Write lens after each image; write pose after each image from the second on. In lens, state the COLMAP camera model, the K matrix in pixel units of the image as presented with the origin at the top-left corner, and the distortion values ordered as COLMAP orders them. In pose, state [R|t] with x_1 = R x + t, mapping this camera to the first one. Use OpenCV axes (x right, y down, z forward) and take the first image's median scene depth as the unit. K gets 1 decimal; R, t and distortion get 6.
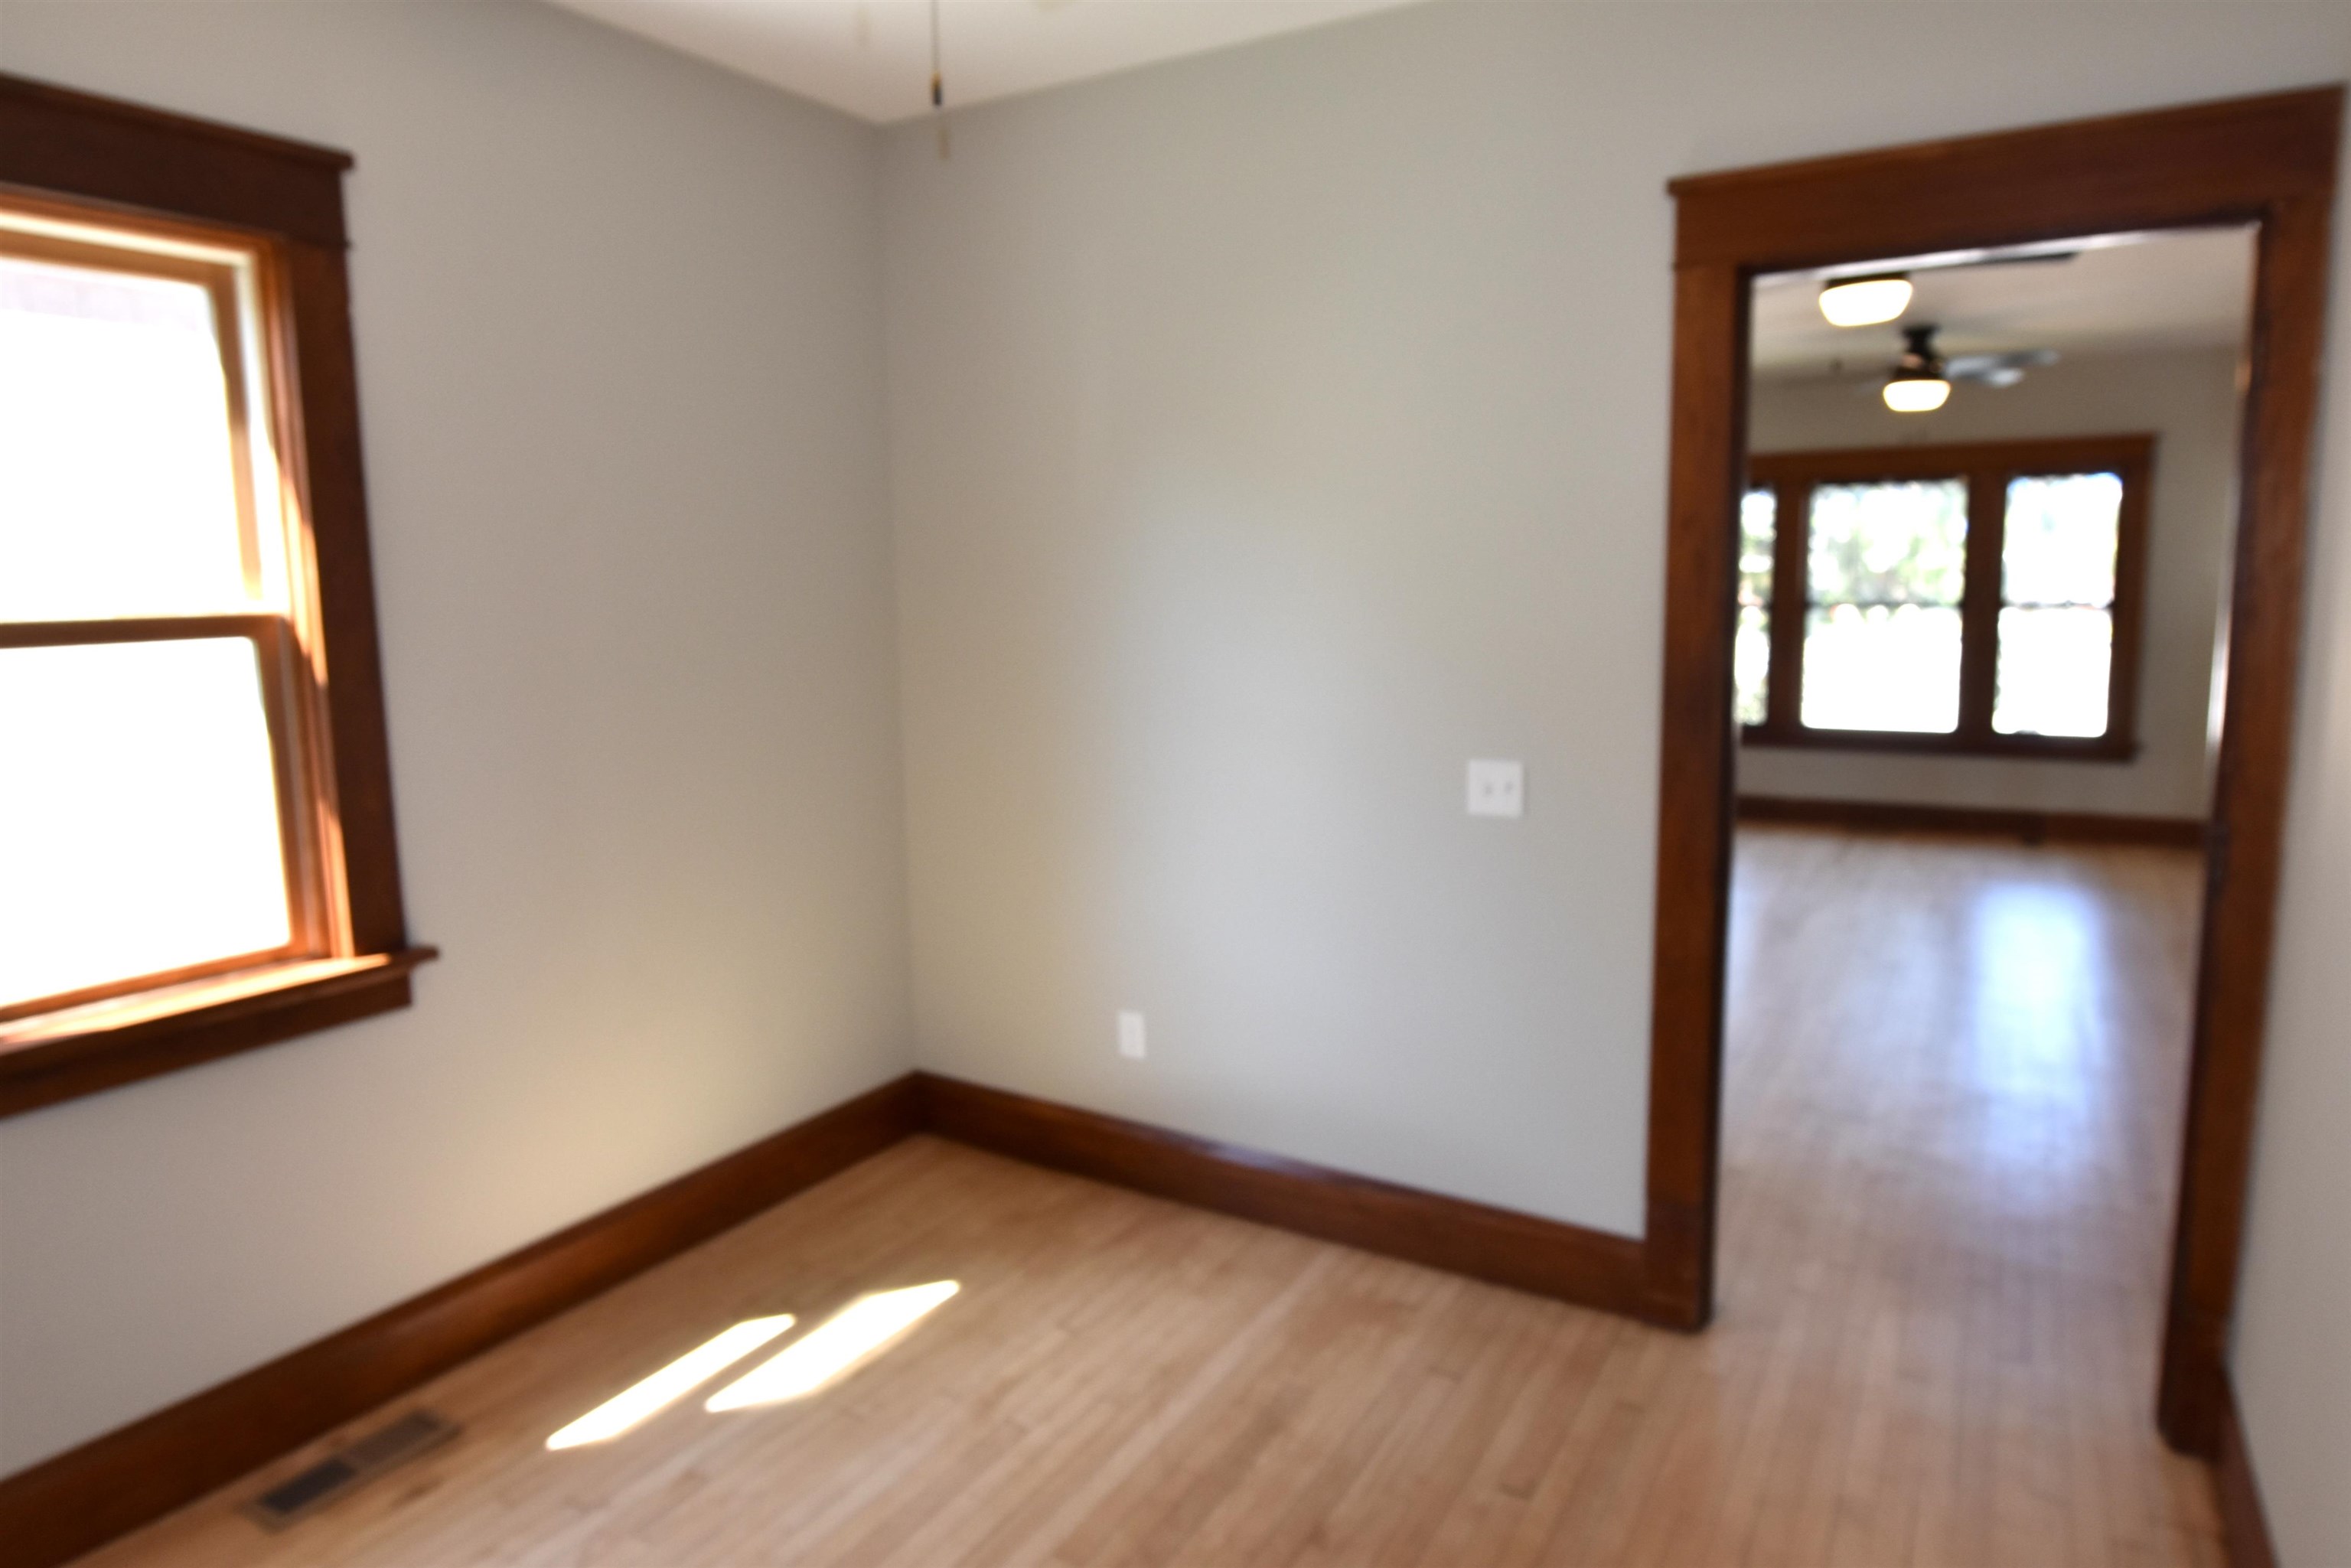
lens RADIAL K [[1416.9, 0, 1187.1], [0, 1416.9, 765.4], [0, 0, 1]] dist [-0.010525, -0.002532]
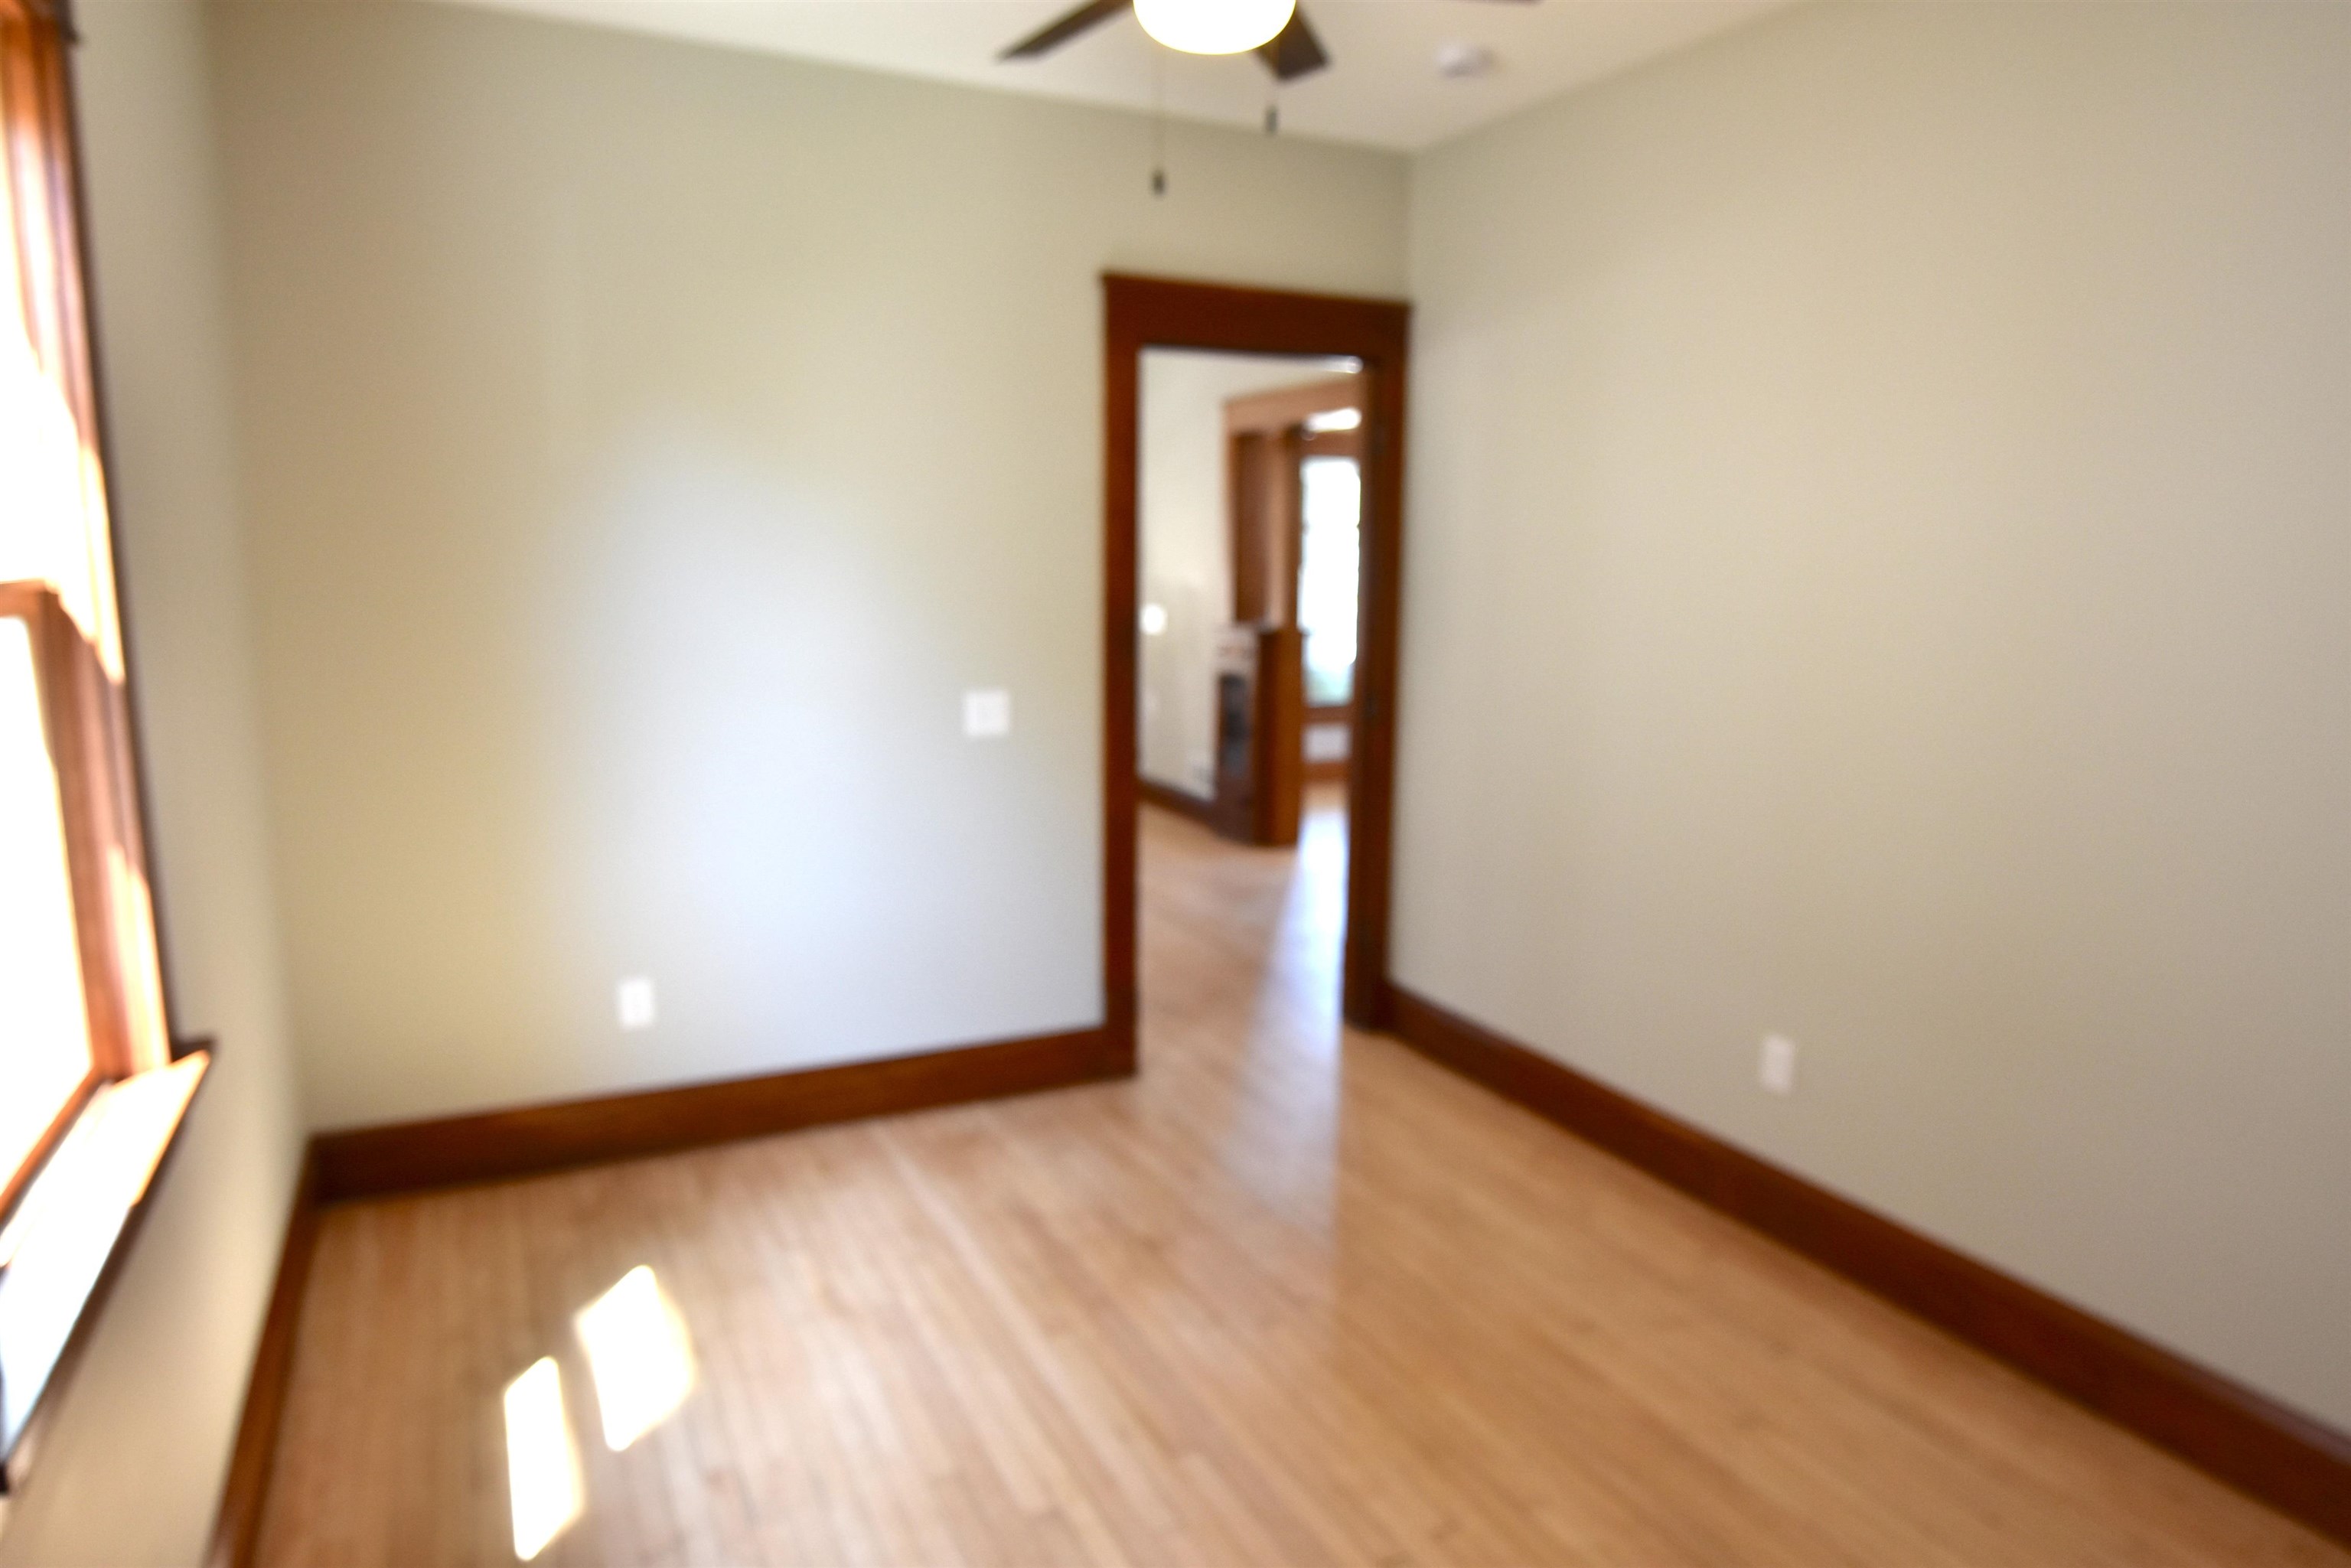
lens RADIAL K [[1416.9, 0, 1187.1], [0, 1416.9, 765.4], [0, 0, 1]] dist [-0.010525, -0.002532]
pose [[0.548059, -0.112919, 0.828782, -0.812539], [0.091193, 0.993006, 0.074989, -0.018470], [-0.831453, 0.034481, 0.554524, 0.154478]]
